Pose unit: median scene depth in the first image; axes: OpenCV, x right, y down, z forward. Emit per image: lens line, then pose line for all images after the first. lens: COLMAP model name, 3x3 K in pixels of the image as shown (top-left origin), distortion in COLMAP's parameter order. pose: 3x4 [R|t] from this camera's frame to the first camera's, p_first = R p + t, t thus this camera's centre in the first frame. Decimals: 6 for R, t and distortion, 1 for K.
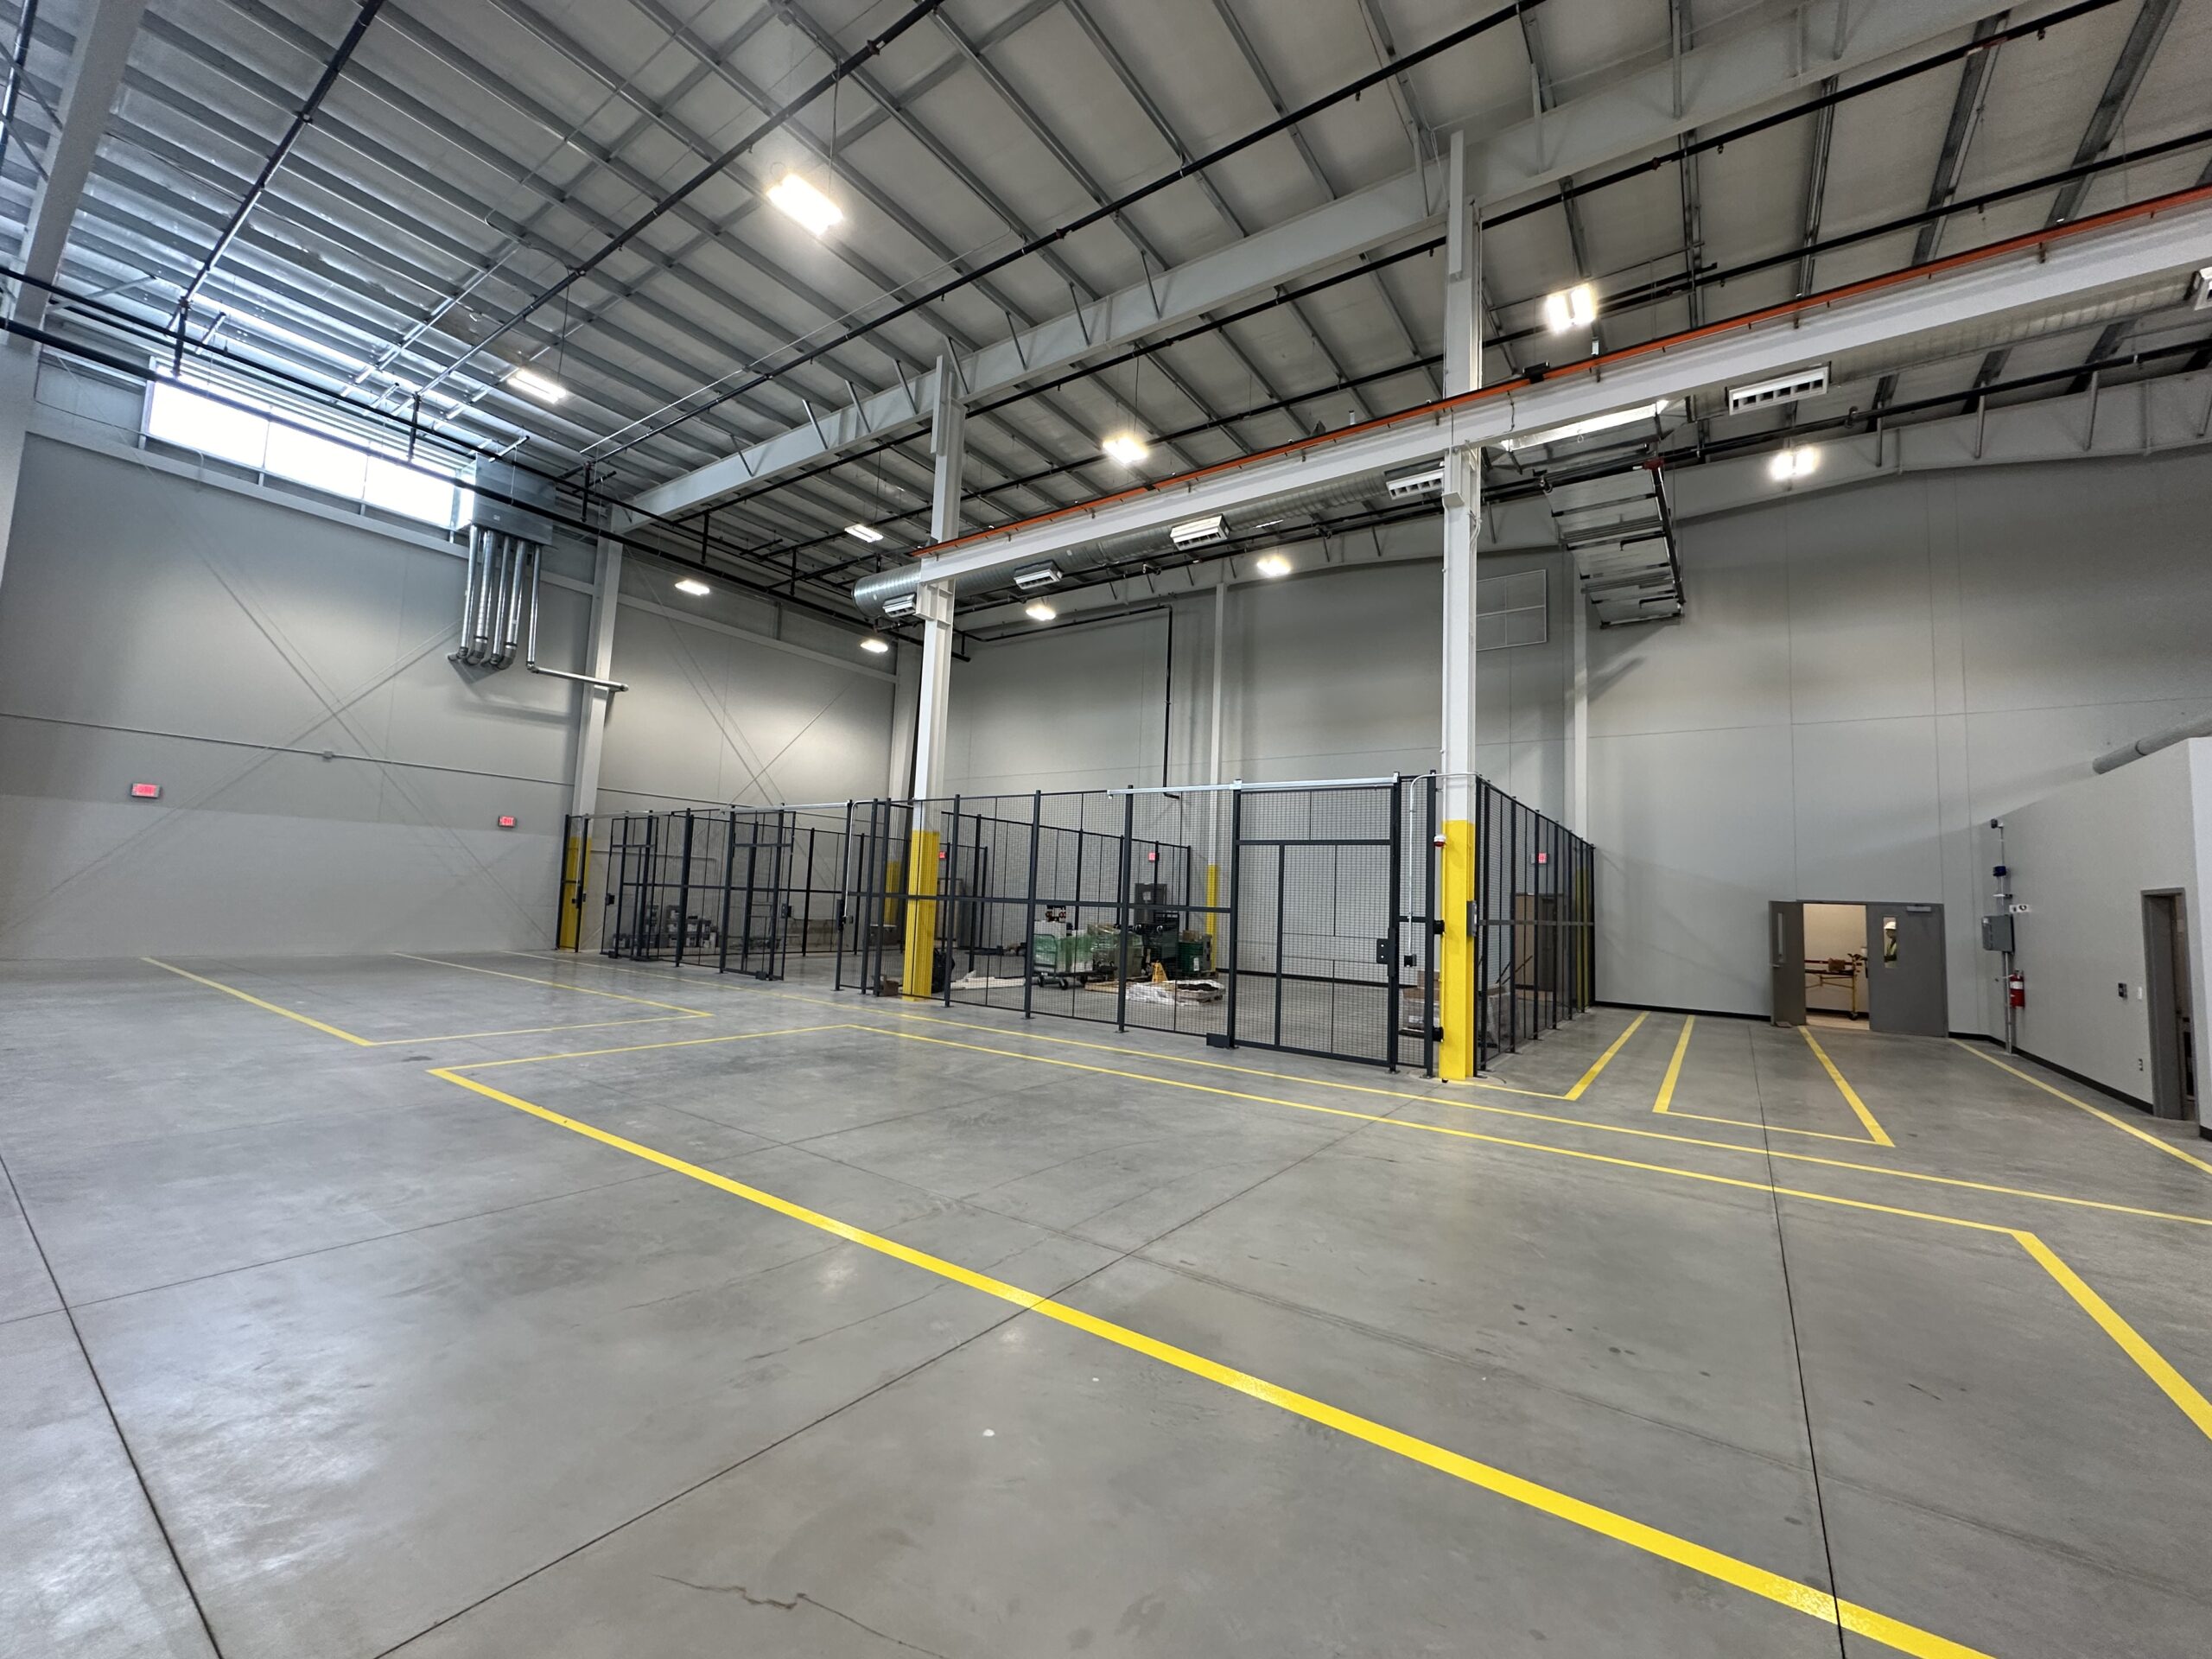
lens RADIAL K [[880.8, 0, 1091.2], [0, 880.8, 831.9], [0, 0, 1]] dist [-0.003324, 0.000266]
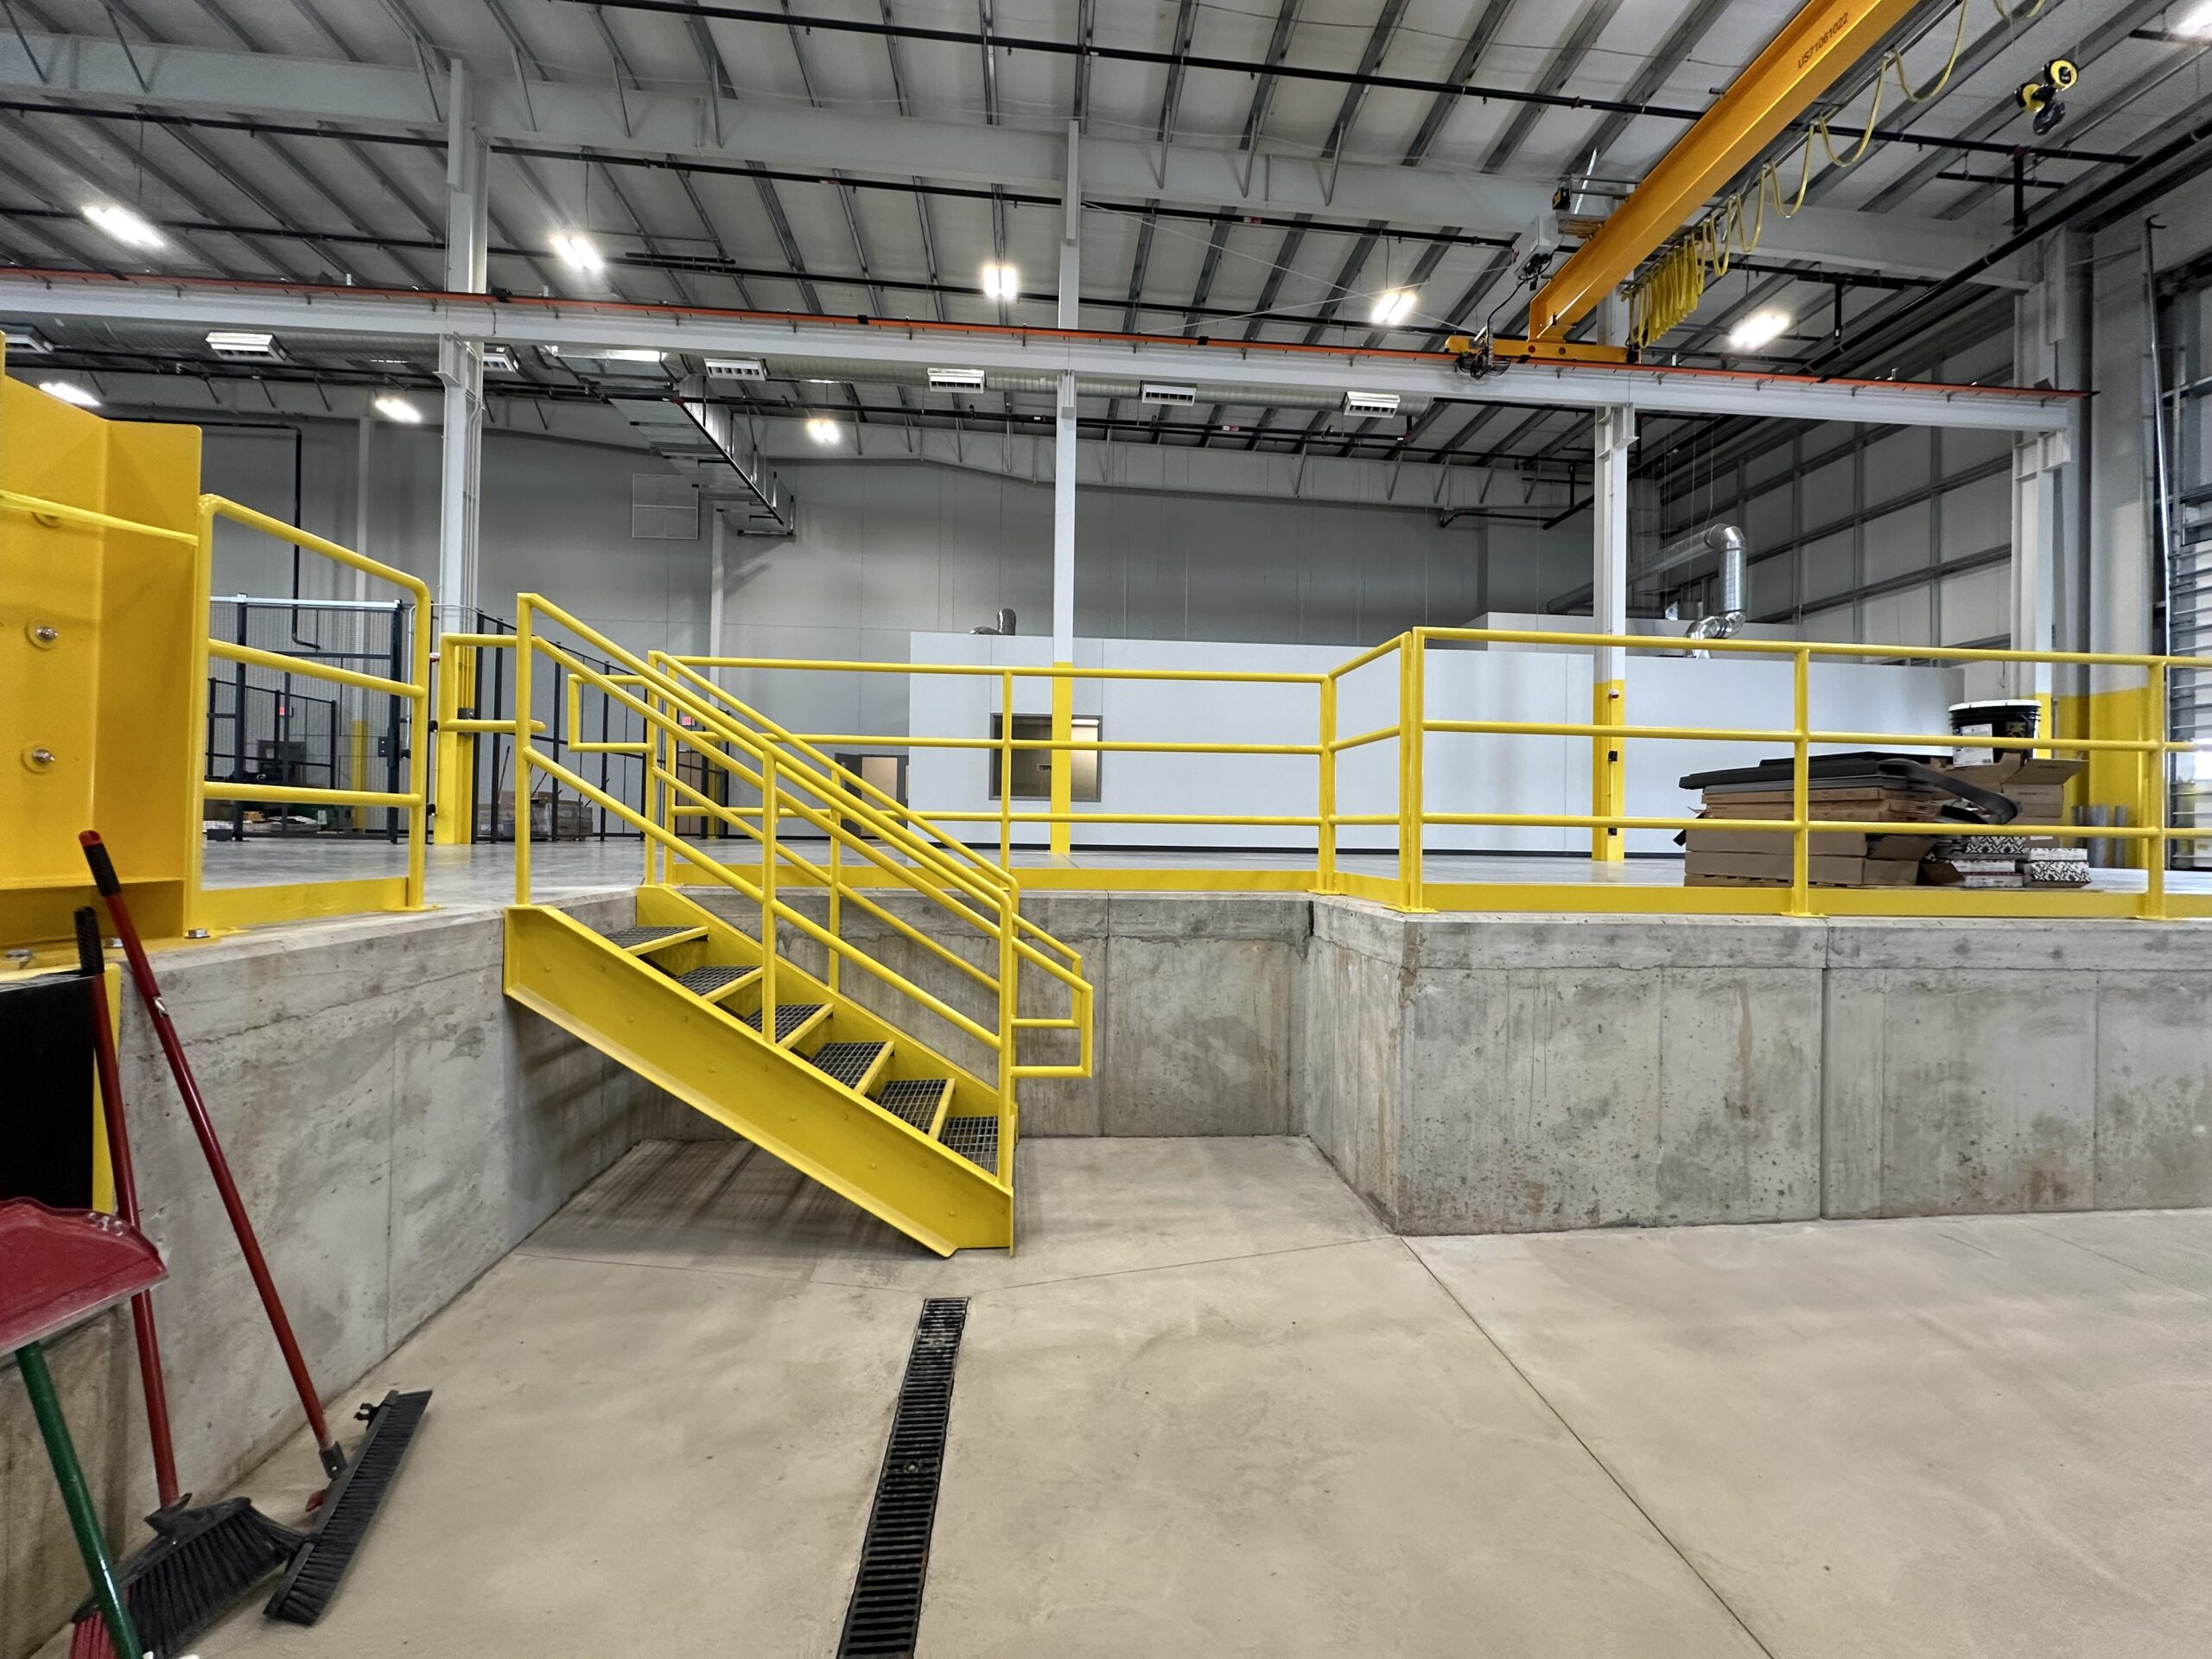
lens RADIAL K [[880.8, 0, 1105.0], [0, 880.8, 825.4], [0, 0, 1]] dist [-0.003324, 0.000266]
pose [[0.762563, -0.024774, 0.646439, 0.208235], [-0.033098, 0.996464, 0.077232, 0.080096], [-0.646067, -0.080290, 0.759046, -0.389294]]
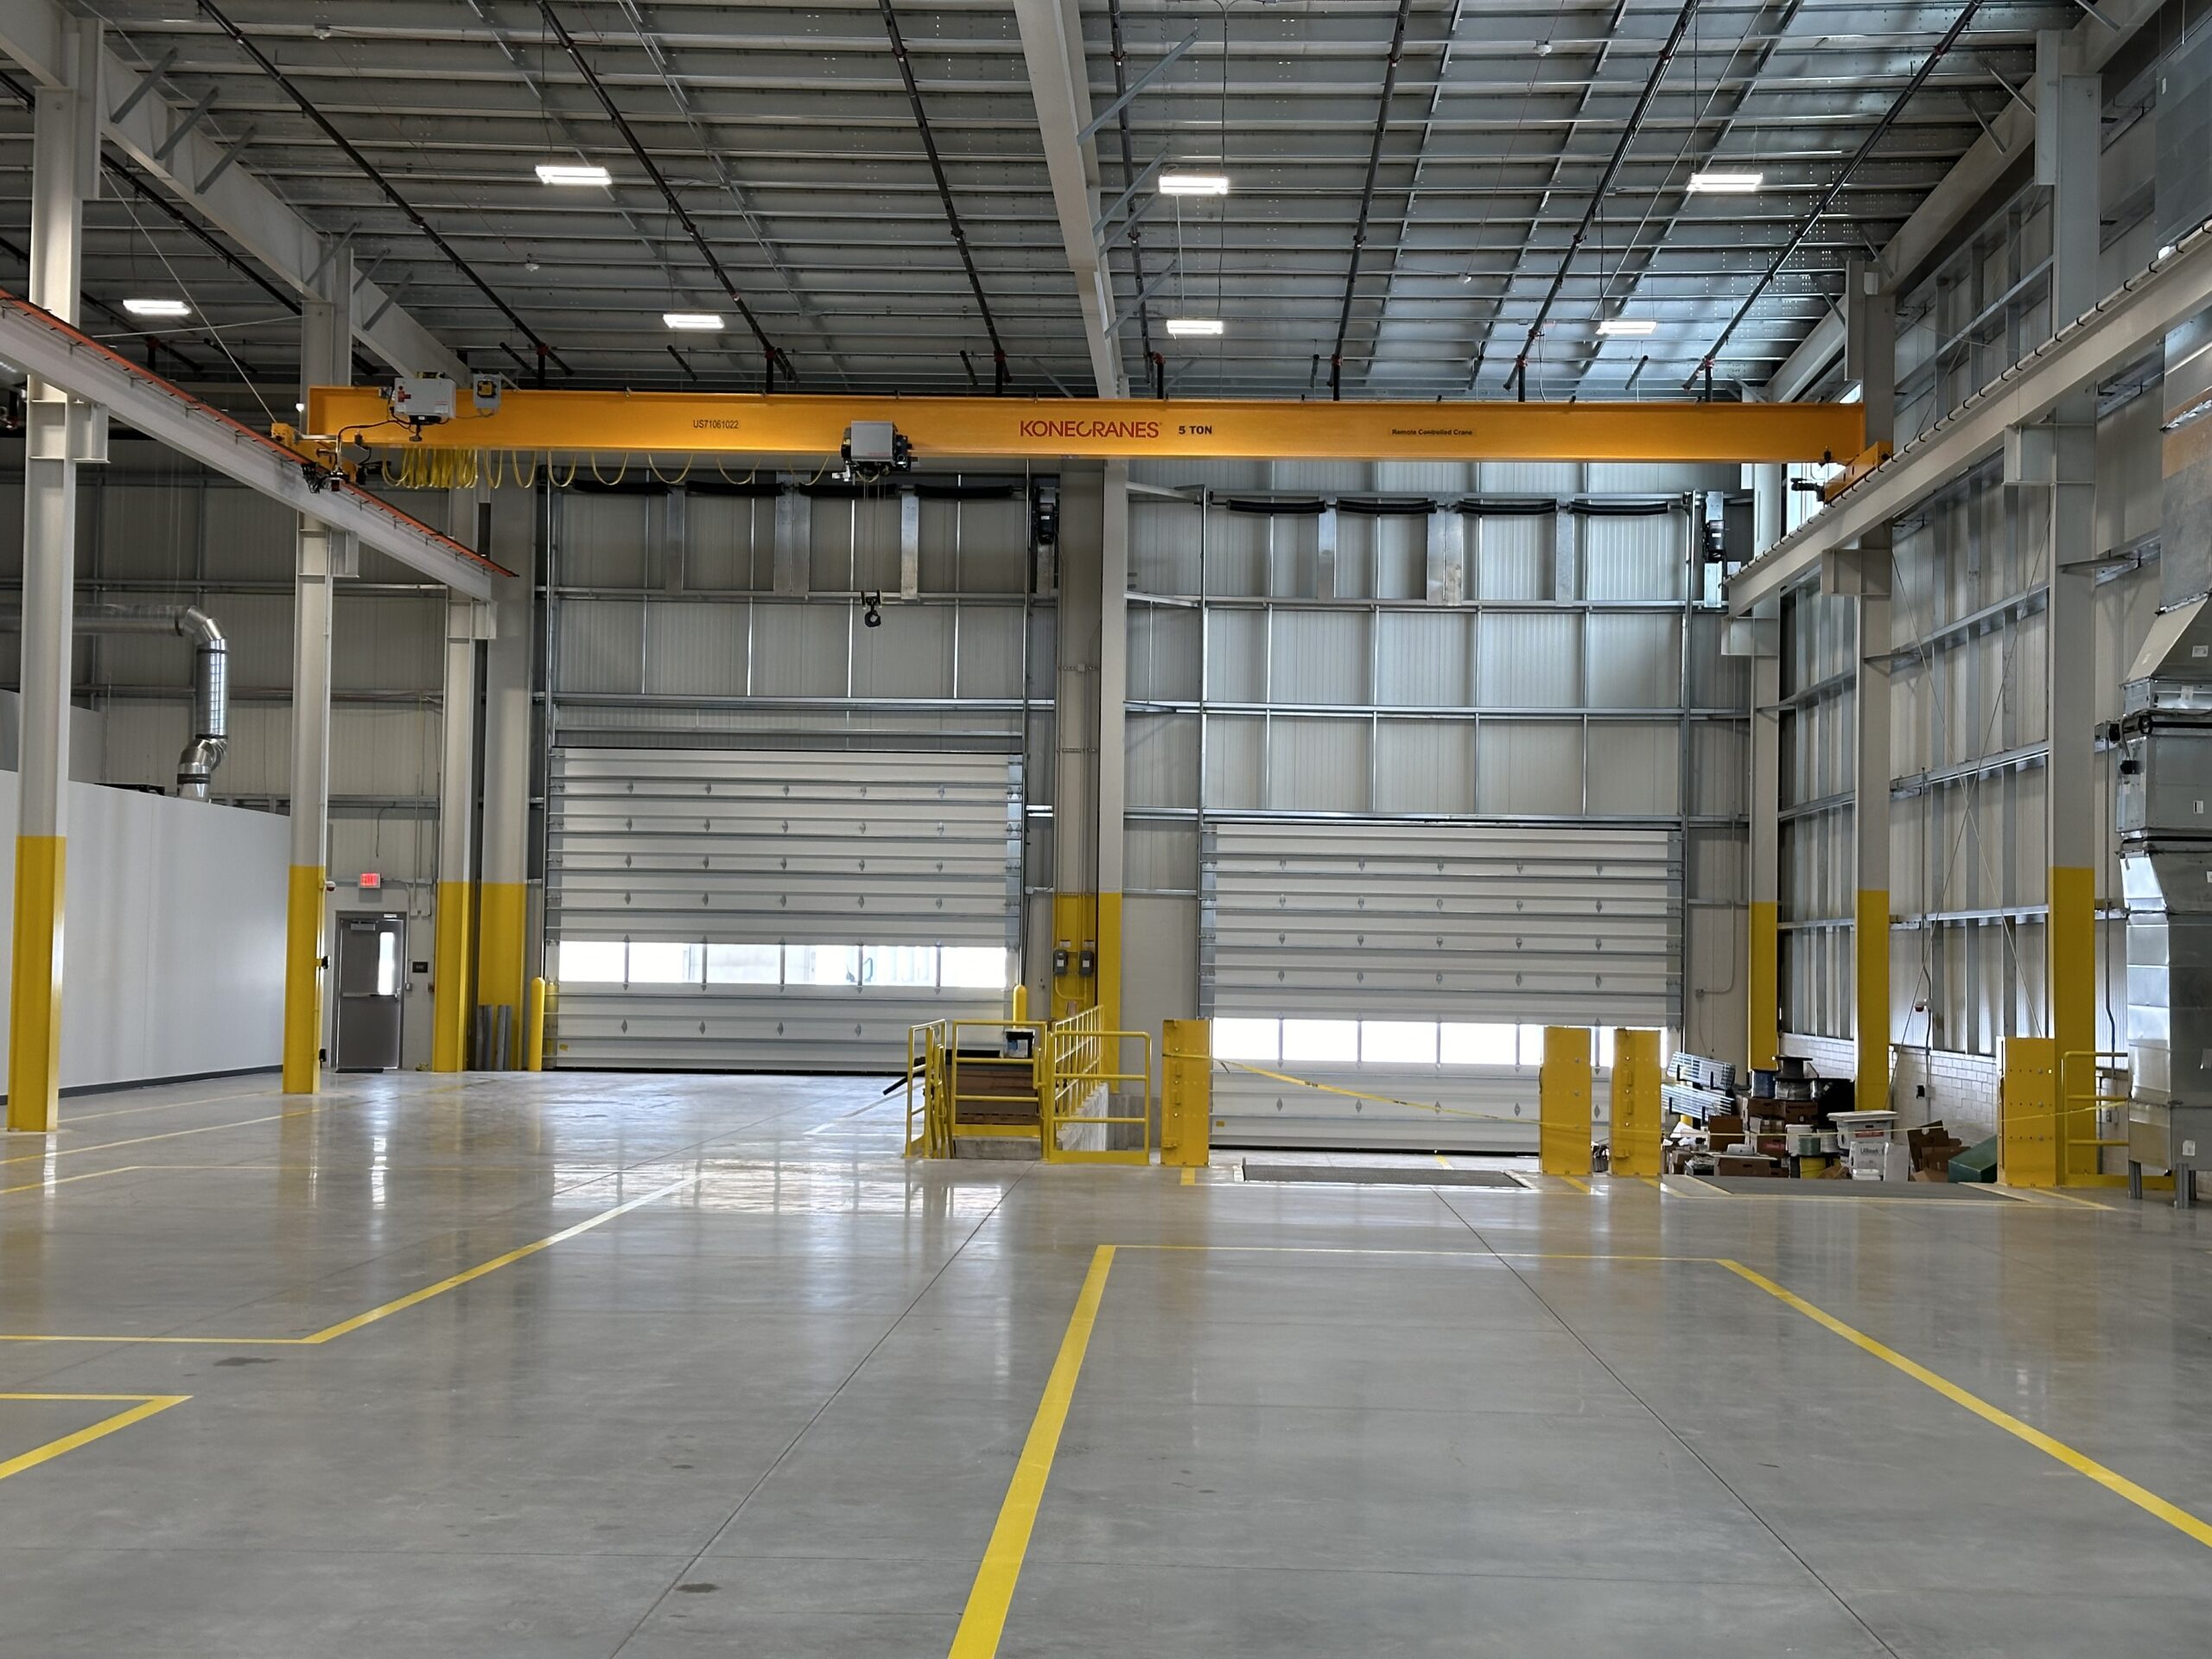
lens RADIAL K [[3089.9, 0, 1105.6], [0, 3089.9, 817.8], [0, 0, 1]] dist [0.171654, 0.000000]
pose [[-0.553027, -0.011069, 0.833090, -1.336459], [-0.104816, 0.992892, -0.056388, 0.021324], [-0.826544, -0.118505, -0.550256, 0.877861]]
